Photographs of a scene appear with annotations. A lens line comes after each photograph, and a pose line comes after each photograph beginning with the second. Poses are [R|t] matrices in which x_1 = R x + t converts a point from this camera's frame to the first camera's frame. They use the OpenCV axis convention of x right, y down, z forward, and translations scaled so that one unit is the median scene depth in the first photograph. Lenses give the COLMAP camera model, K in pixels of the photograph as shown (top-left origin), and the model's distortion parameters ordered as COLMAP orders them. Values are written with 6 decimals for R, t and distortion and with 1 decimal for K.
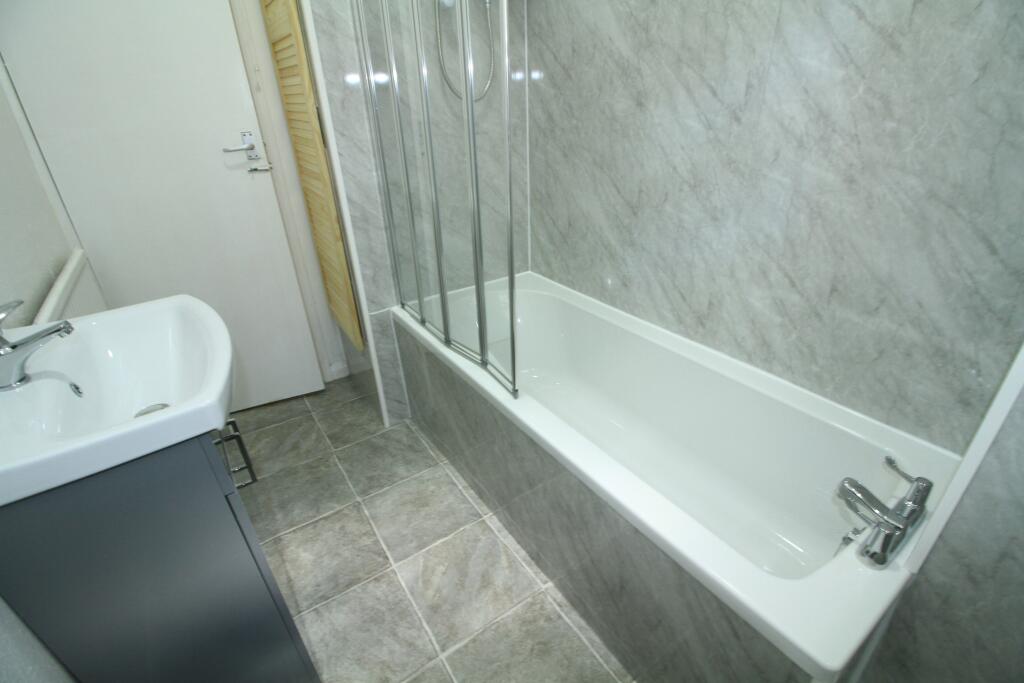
lens RADIAL K [[476.8, 0, 510.7], [0, 476.8, 338.3], [0, 0, 1]] dist [-0.001123, -0.000435]
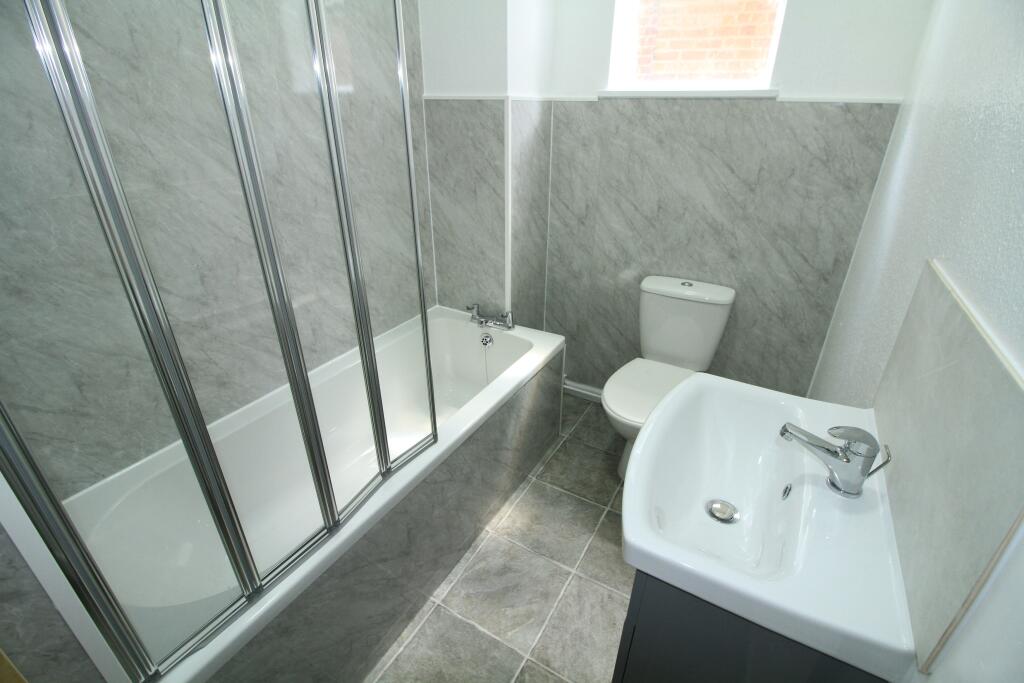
lens RADIAL K [[476.8, 0, 509.4], [0, 476.8, 345.7], [0, 0, 1]] dist [-0.001123, -0.000435]
pose [[-0.416832, -0.386464, 0.822737, -0.797653], [0.433072, 0.711354, 0.553556, -0.511164], [-0.799187, 0.587044, -0.129148, 0.824529]]
